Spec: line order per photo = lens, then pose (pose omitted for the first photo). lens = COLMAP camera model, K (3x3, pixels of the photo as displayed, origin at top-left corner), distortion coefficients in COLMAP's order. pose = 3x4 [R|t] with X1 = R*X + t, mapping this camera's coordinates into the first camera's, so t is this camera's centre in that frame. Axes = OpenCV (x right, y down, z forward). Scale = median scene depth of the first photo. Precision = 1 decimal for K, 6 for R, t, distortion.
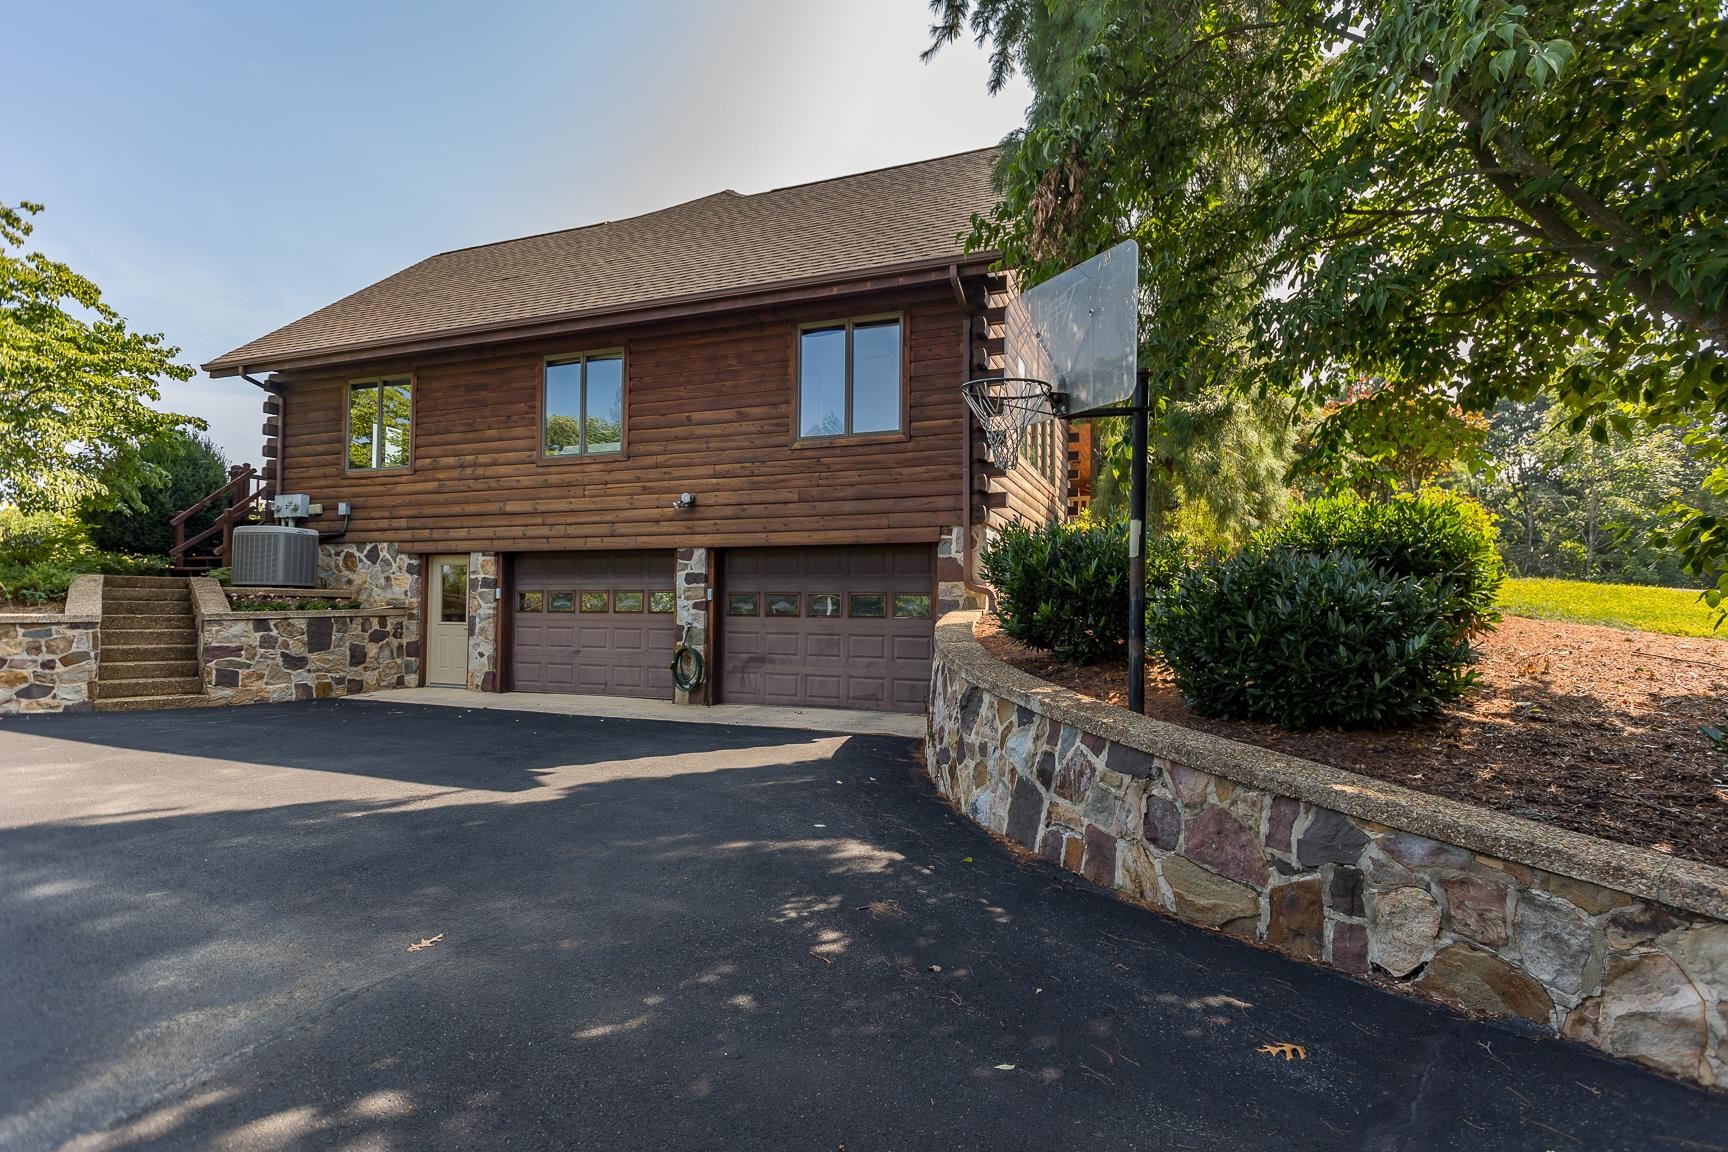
lens RADIAL K [[824.2, 0, 881.1], [0, 824.2, 579.1], [0, 0, 1]] dist [0.007589, 0.001386]
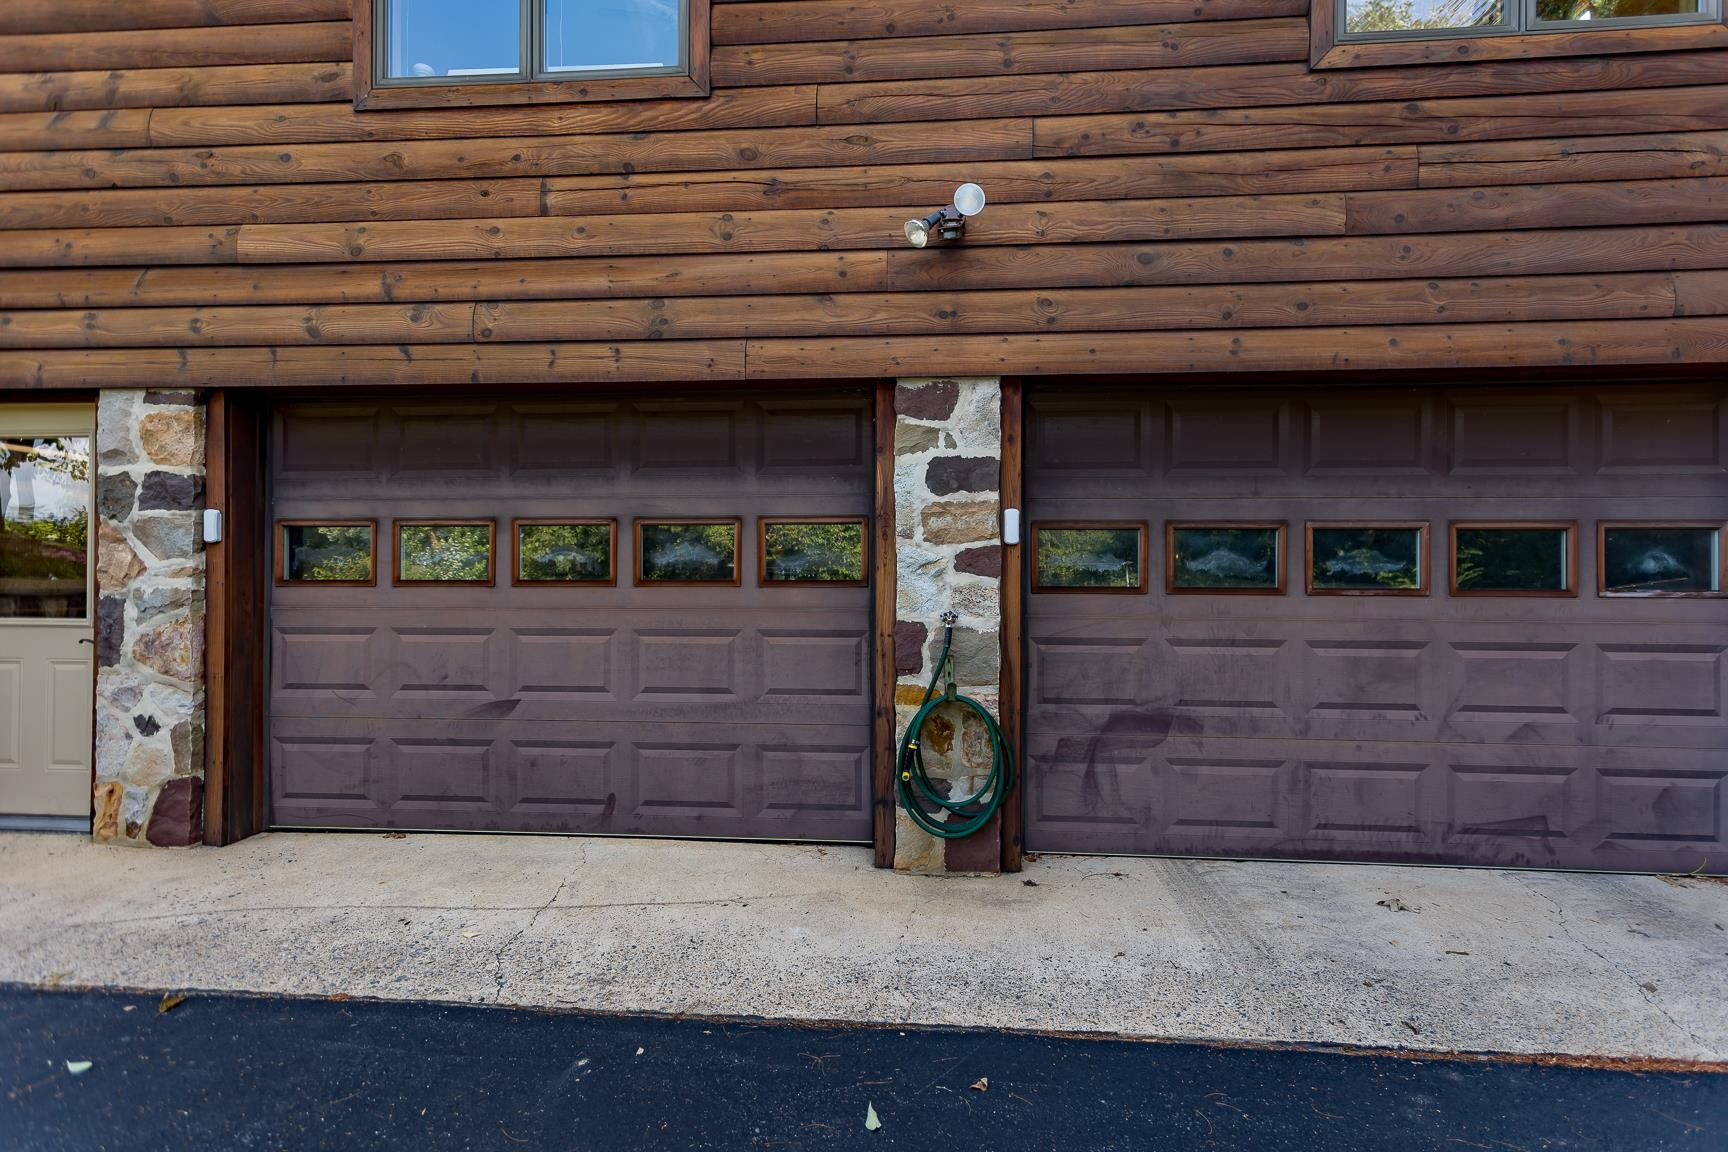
lens RADIAL K [[824.2, 0, 881.1], [0, 824.2, 579.1], [0, 0, 1]] dist [0.007589, 0.001386]
pose [[0.959235, -0.000282, 0.282609, -0.339652], [-0.006579, 0.999706, 0.023327, 0.031332], [-0.282533, -0.024236, 0.958951, 0.689478]]
